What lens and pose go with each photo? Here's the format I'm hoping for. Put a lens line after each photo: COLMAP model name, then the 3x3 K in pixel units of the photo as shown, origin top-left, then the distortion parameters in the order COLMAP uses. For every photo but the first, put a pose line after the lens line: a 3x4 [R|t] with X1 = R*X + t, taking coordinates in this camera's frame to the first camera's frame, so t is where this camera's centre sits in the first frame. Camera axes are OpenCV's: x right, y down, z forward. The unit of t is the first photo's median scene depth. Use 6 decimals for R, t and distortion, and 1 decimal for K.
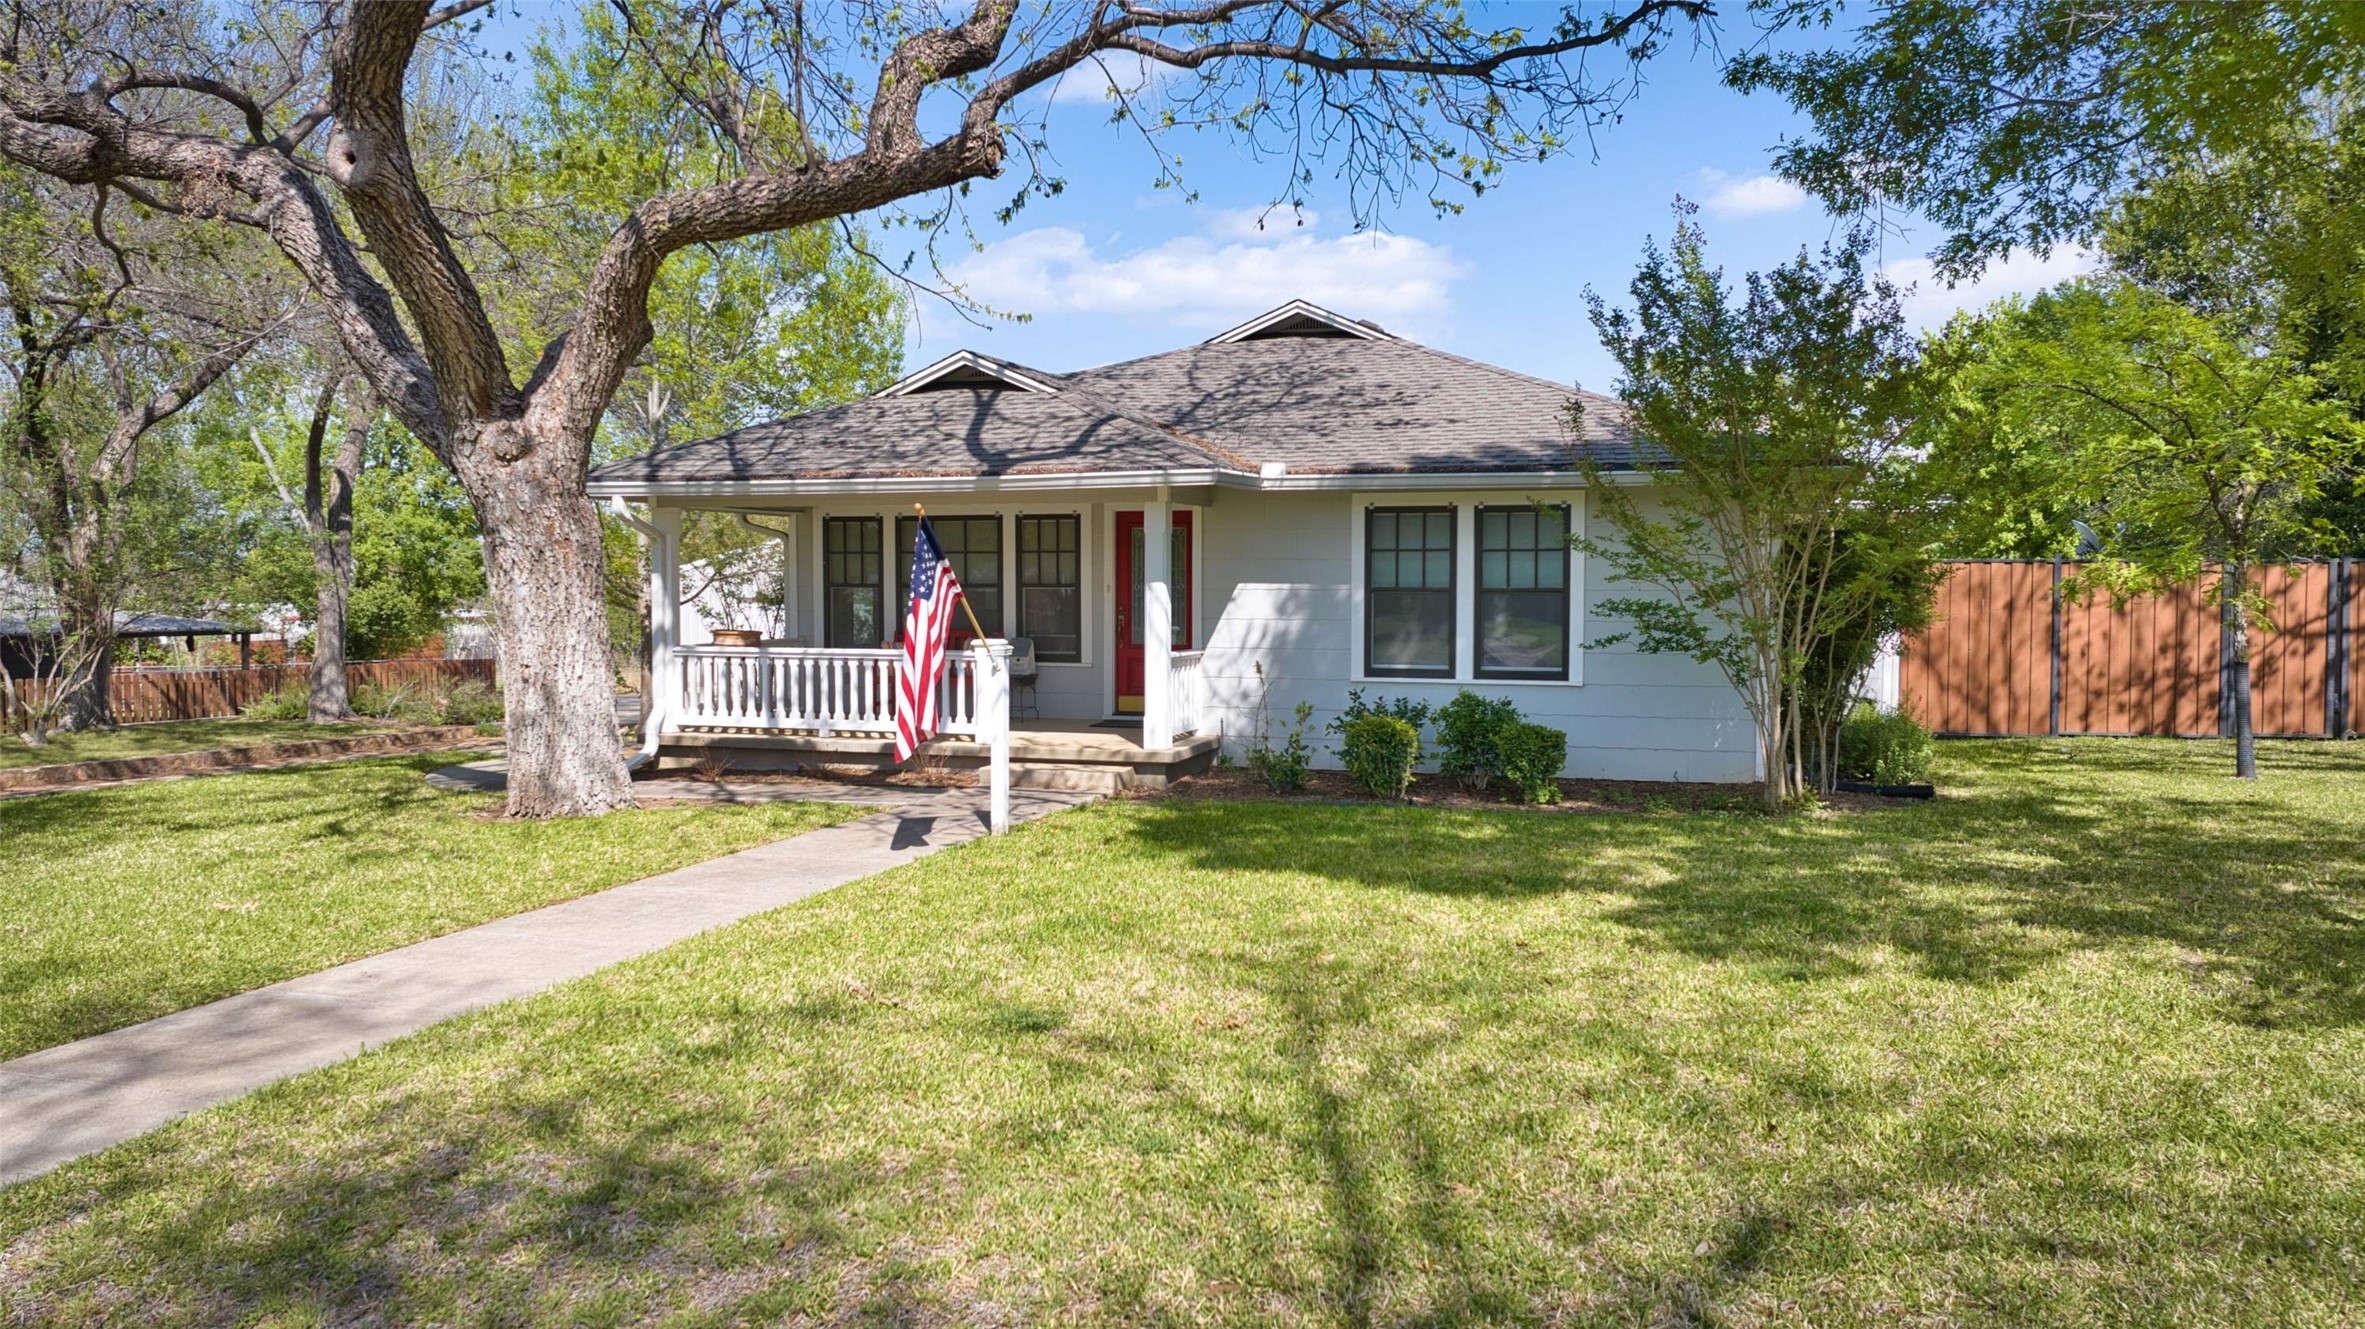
lens RADIAL K [[1699.5, 0, 1187.4], [0, 1699.5, 664.4], [0, 0, 1]] dist [0.010149, -0.043632]
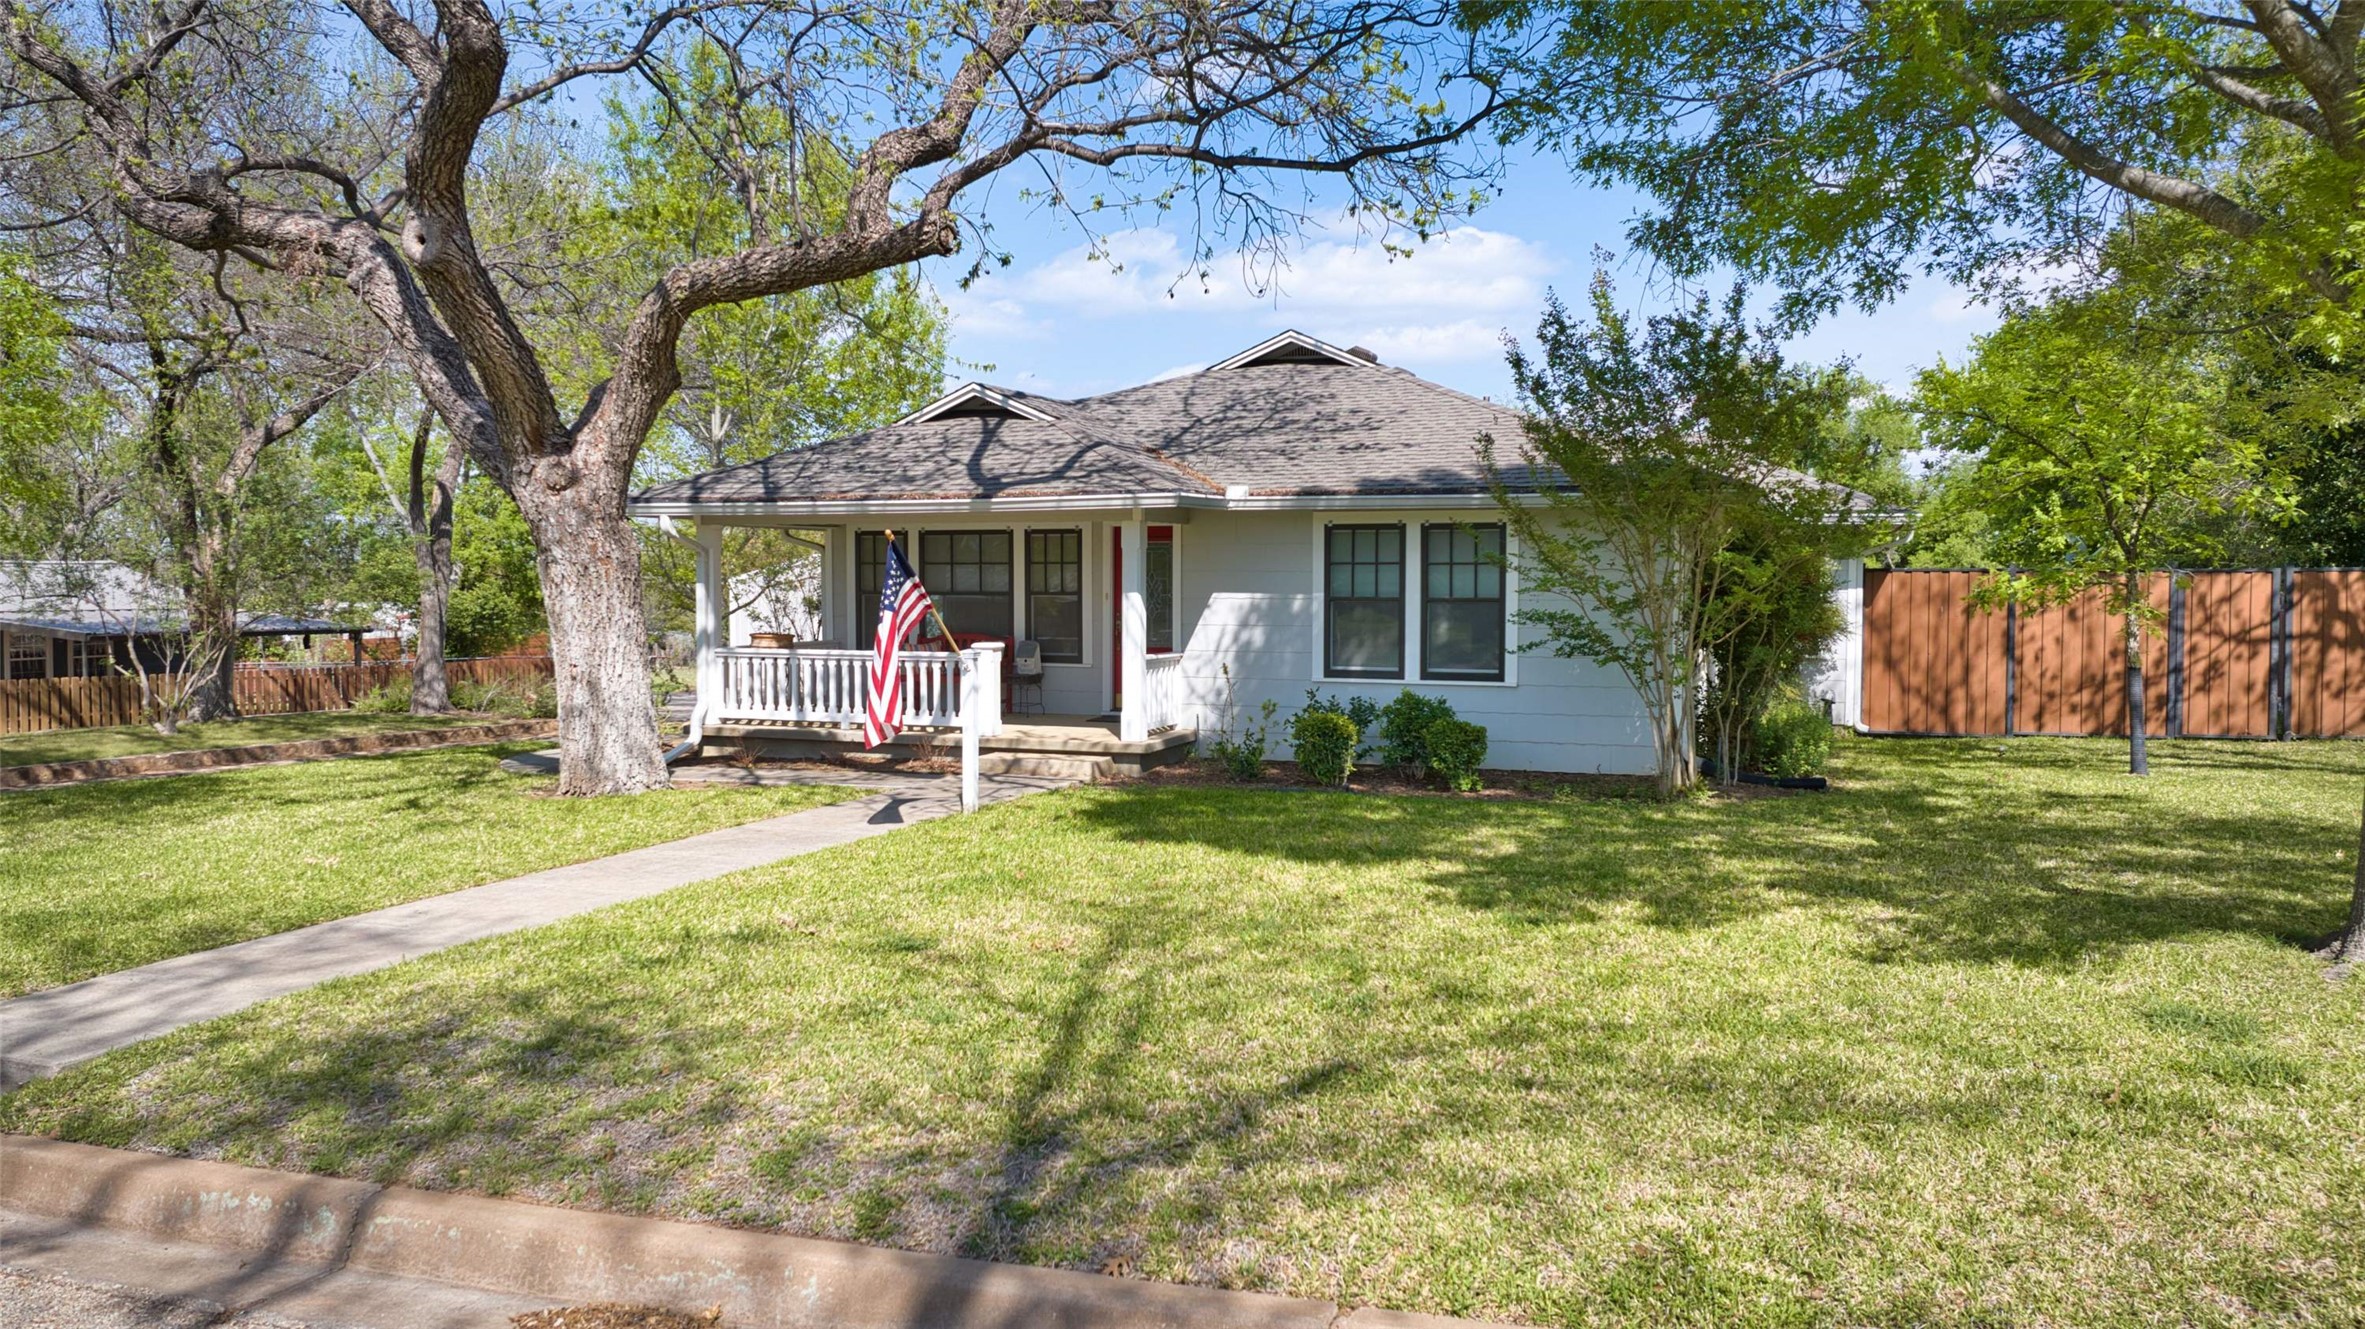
lens RADIAL K [[1699.5, 0, 1192.2], [0, 1699.5, 666.8], [0, 0, 1]] dist [0.010149, -0.043632]
pose [[0.998472, 0.003270, -0.055168, 0.082800], [-0.003138, 0.999992, 0.002493, -0.002066], [0.055176, -0.002316, 0.998474, -0.117806]]
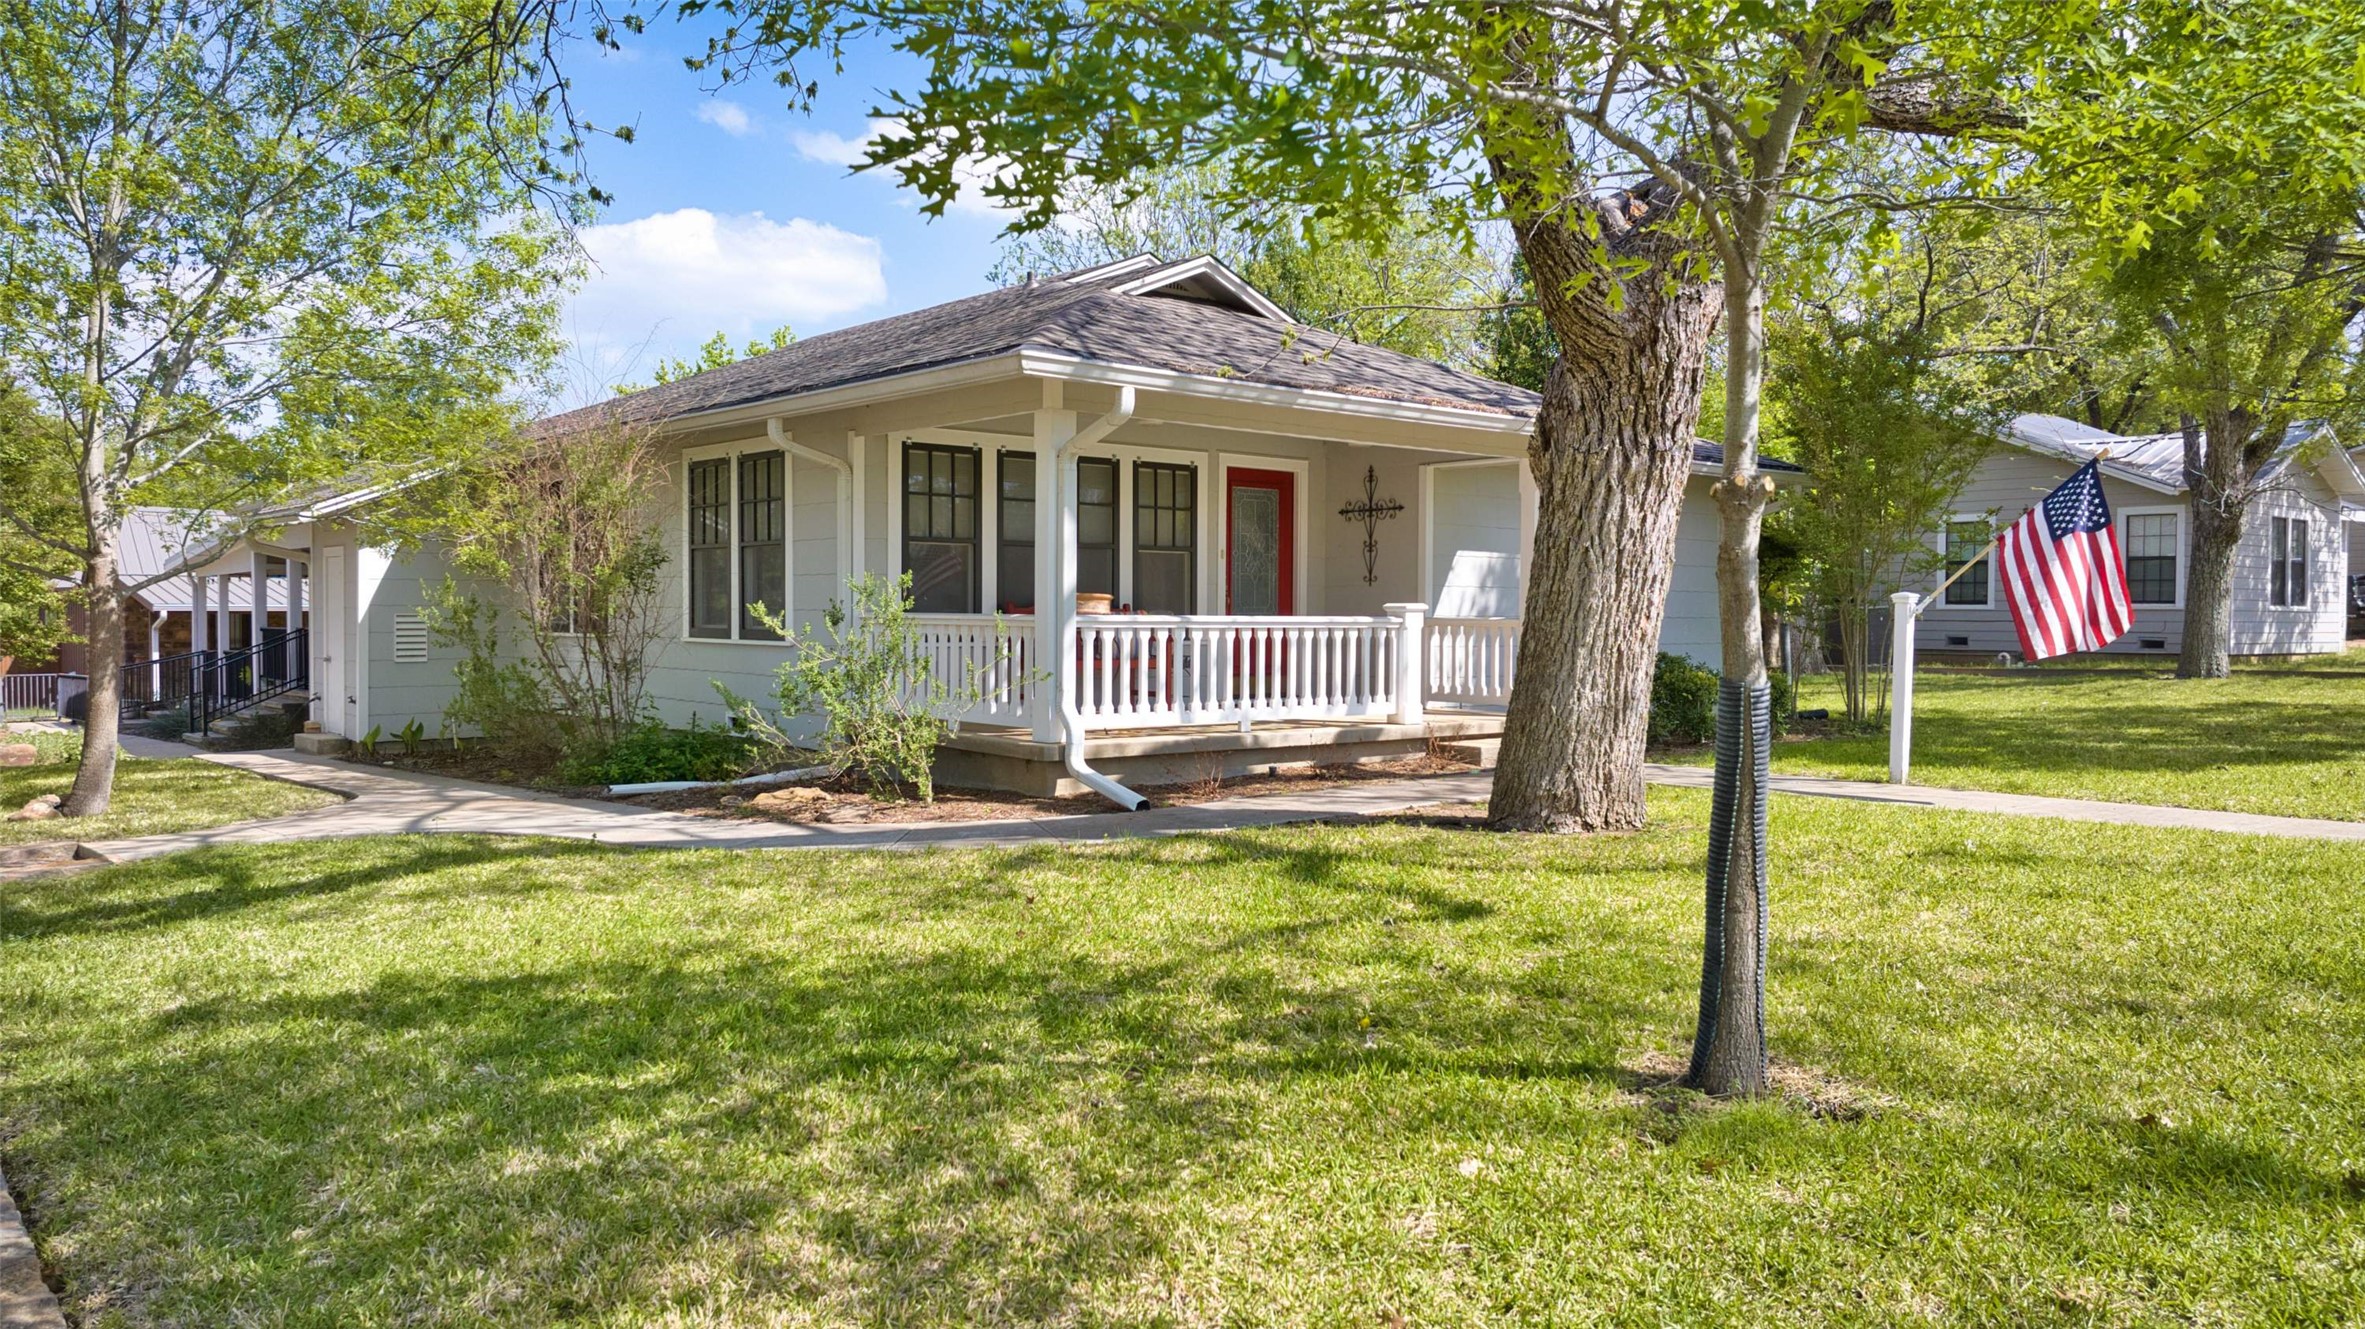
lens RADIAL K [[1699.5, 0, 1176.9], [0, 1699.5, 663.0], [0, 0, 1]] dist [0.010149, -0.043632]
pose [[0.514070, -0.016605, 0.857588, -0.941135], [0.039027, 0.999230, -0.004047, 0.014561], [-0.856860, 0.035549, 0.514322, 0.680473]]
